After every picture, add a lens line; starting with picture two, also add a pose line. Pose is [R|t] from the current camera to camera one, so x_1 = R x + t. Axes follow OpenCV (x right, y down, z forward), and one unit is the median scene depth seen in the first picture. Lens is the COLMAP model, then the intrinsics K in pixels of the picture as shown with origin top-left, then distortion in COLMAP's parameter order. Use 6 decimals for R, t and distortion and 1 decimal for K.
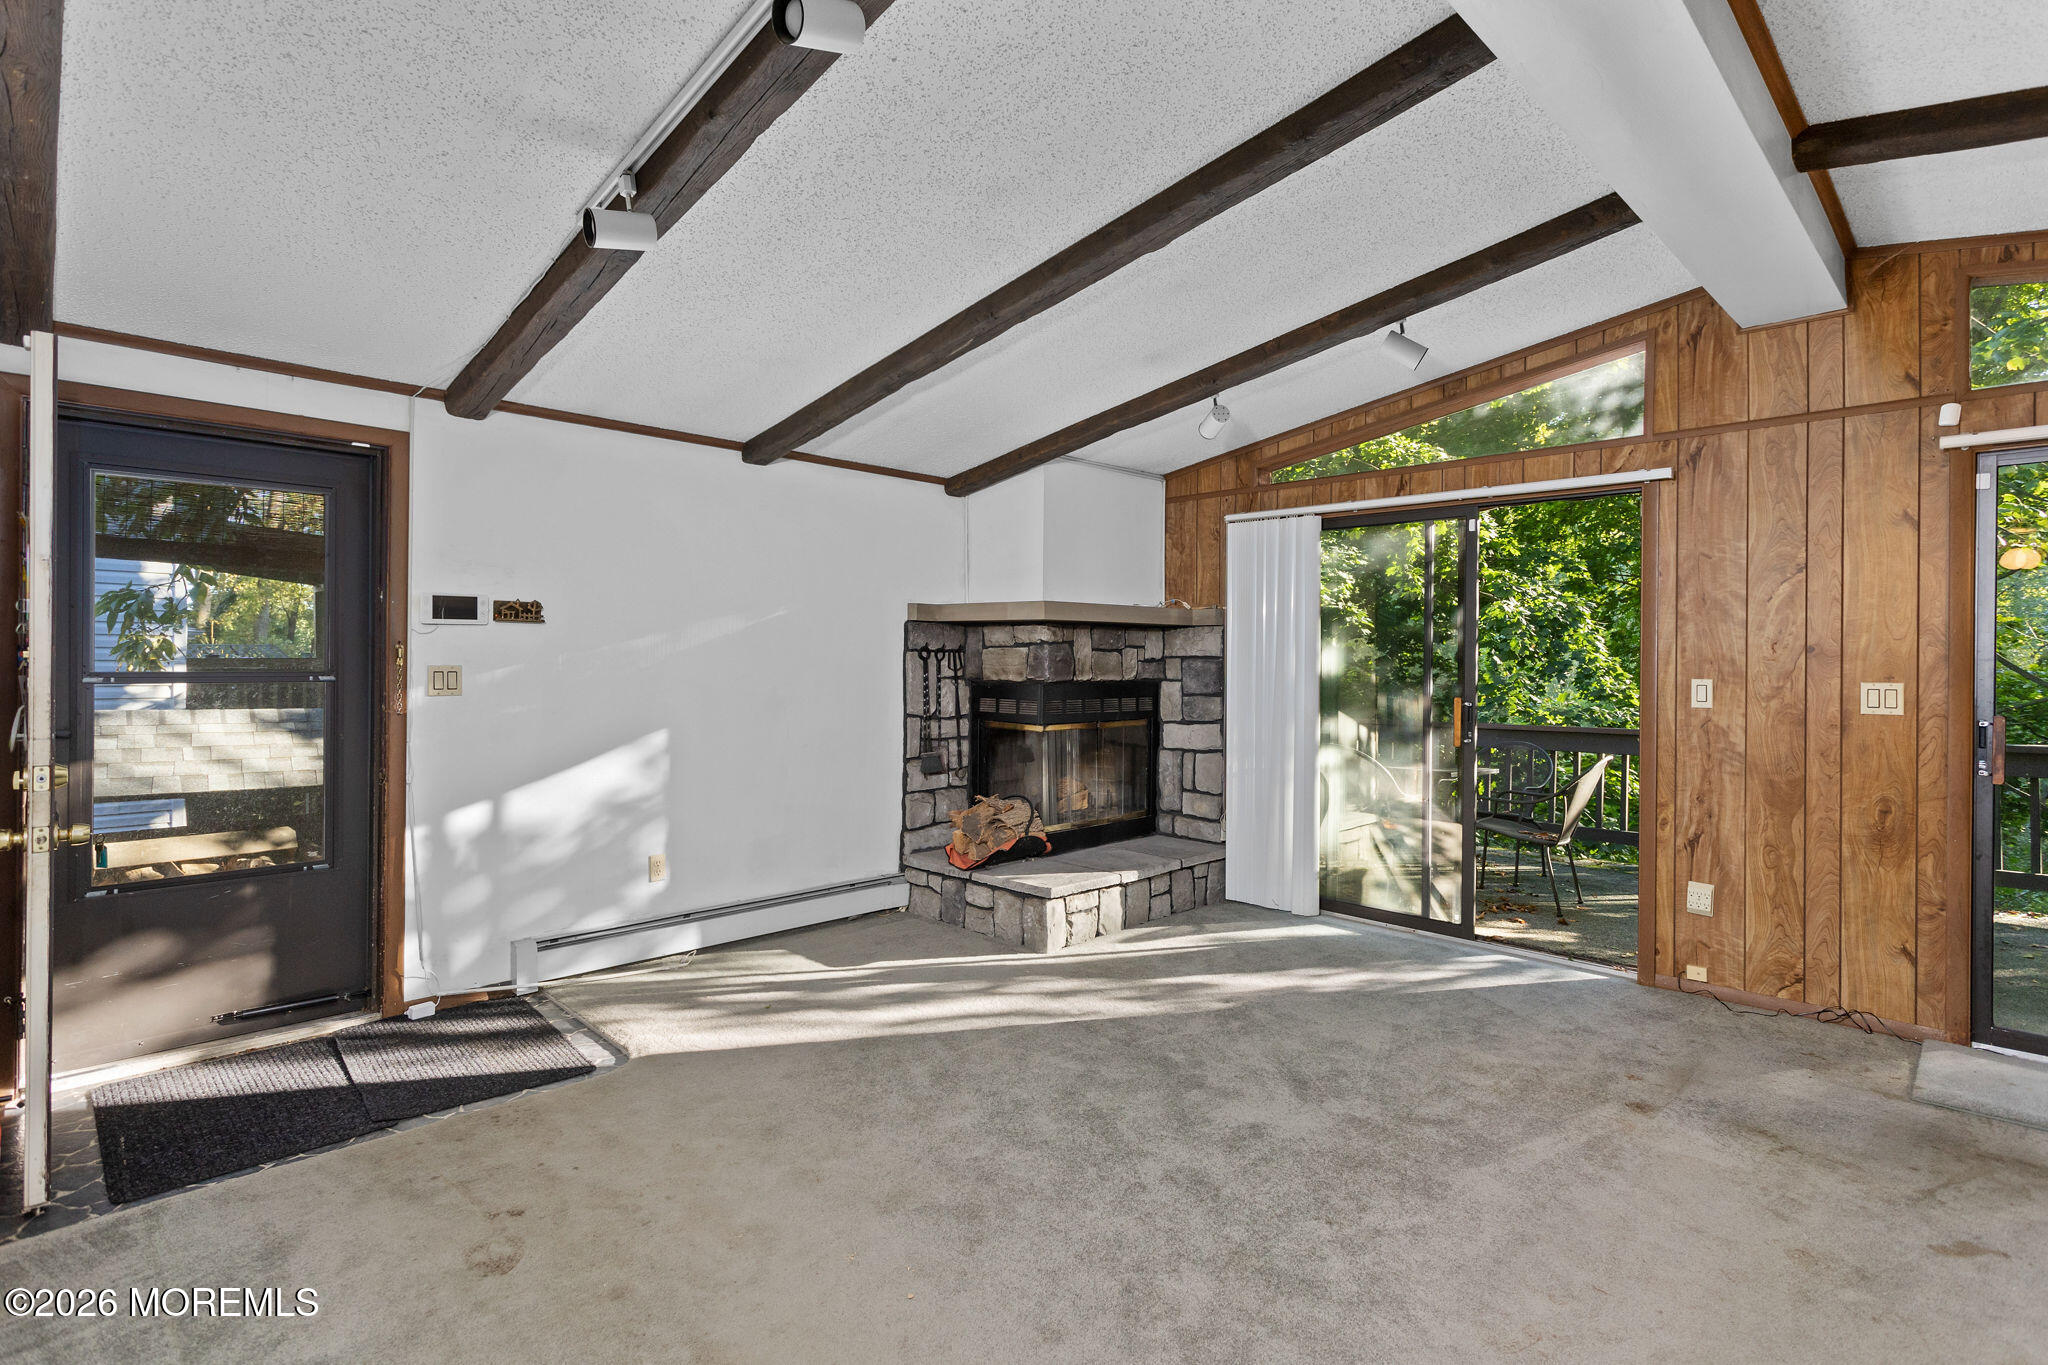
lens RADIAL K [[989.6, 0, 1028.1], [0, 989.6, 661.1], [0, 0, 1]] dist [0.002170, 0.000214]
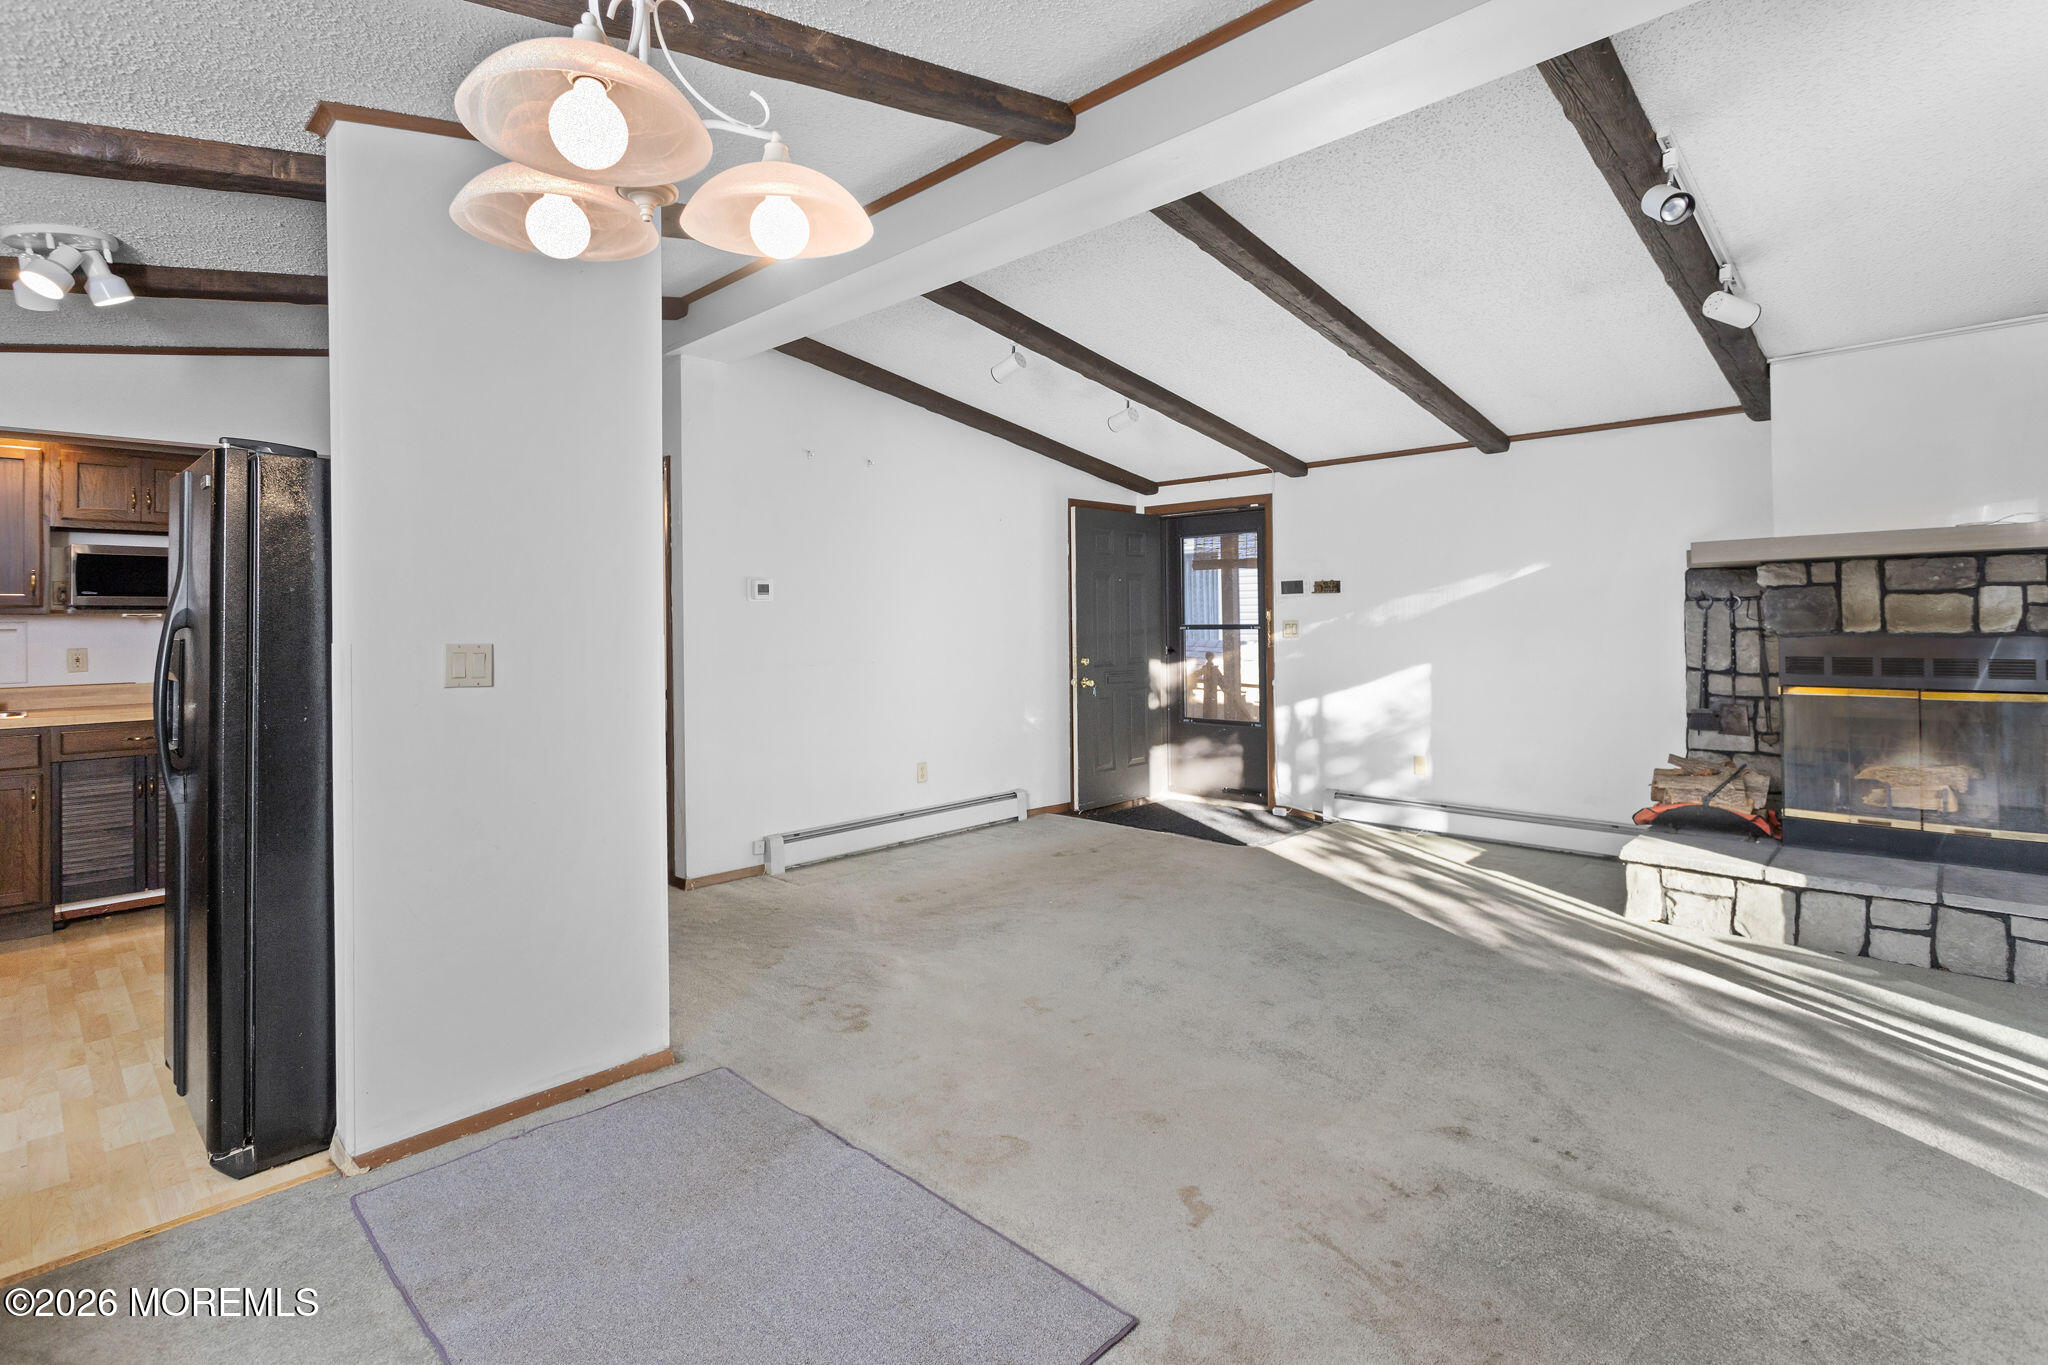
lens RADIAL K [[998.6, 0, 1027.6], [0, 998.6, 614.5], [0, 0, 1]] dist [0.002077, 0.000353]
pose [[-0.001072, -0.012964, -0.999915, 1.028523], [0.008947, 0.999876, -0.012973, 0.012038], [0.999959, -0.008960, -0.000956, 0.444453]]
